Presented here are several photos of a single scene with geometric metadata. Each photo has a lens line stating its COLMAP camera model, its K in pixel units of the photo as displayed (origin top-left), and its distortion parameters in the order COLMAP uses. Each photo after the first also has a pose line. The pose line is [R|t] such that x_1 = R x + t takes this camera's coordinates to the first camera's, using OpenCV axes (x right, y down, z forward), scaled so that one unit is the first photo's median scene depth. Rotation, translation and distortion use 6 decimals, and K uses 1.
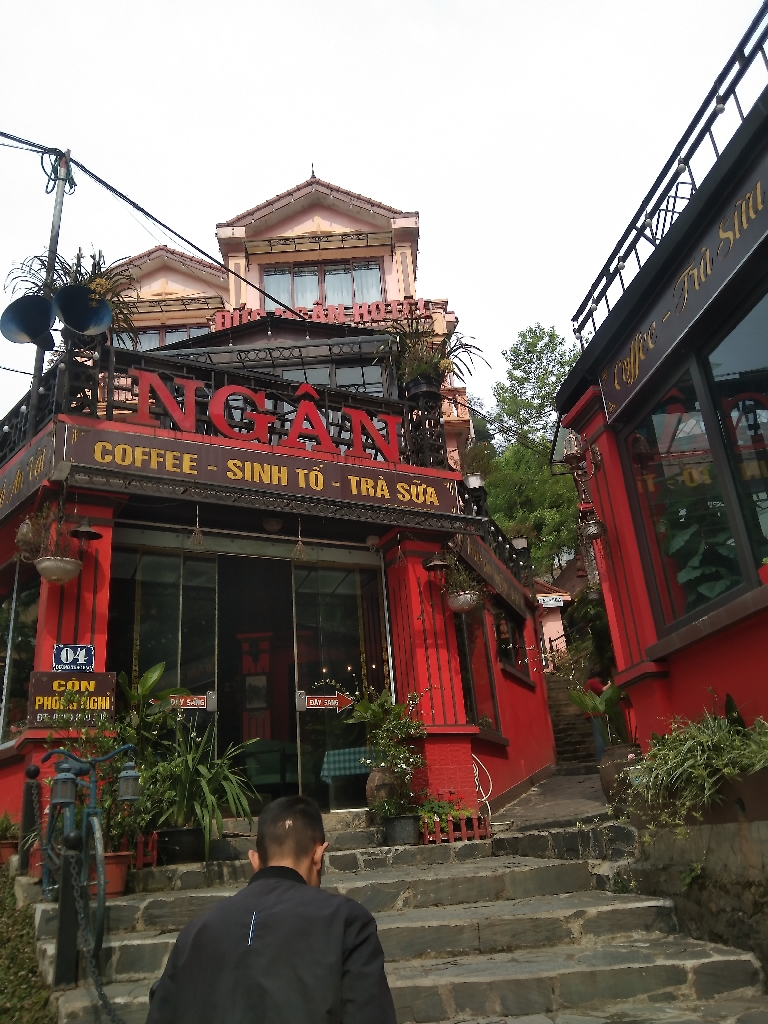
lens RADIAL K [[808.7, 0, 384.8], [0, 808.7, 508.5], [0, 0, 1]] dist [0.024388, -0.052686]
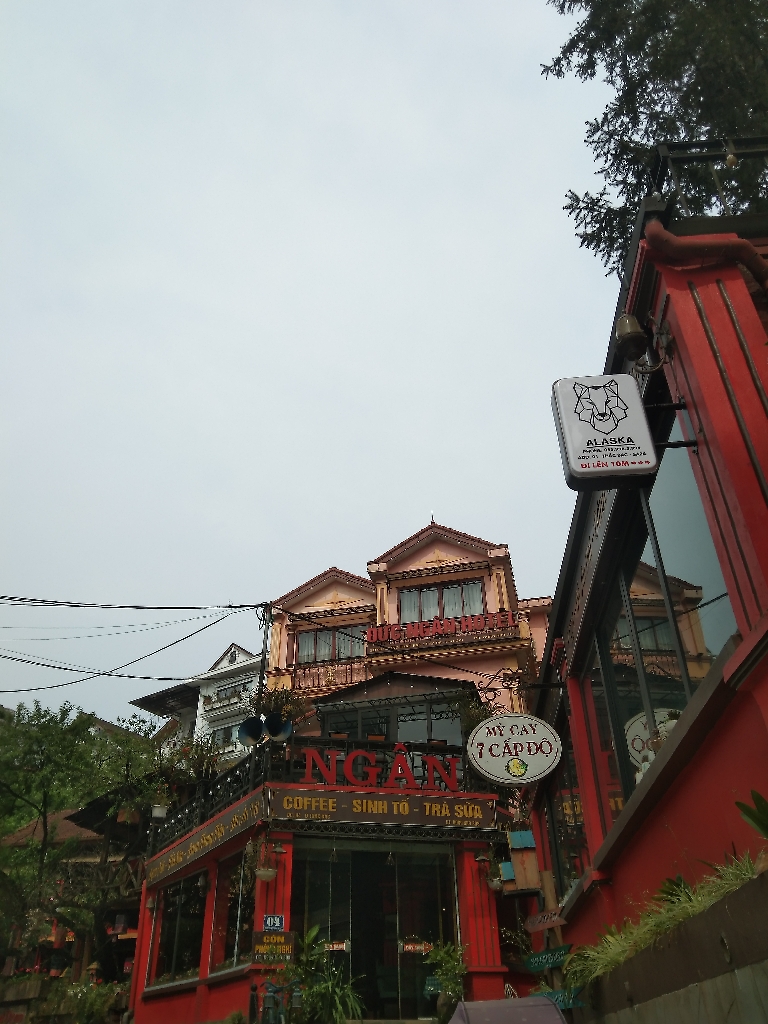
lens RADIAL K [[808.7, 0, 382.4], [0, 808.7, 507.4], [0, 0, 1]] dist [0.024388, -0.052686]
pose [[0.971445, -0.077921, -0.224106, 0.315405], [0.030750, 0.977916, -0.206725, -0.313697], [0.235265, 0.193931, 0.952387, -0.808343]]
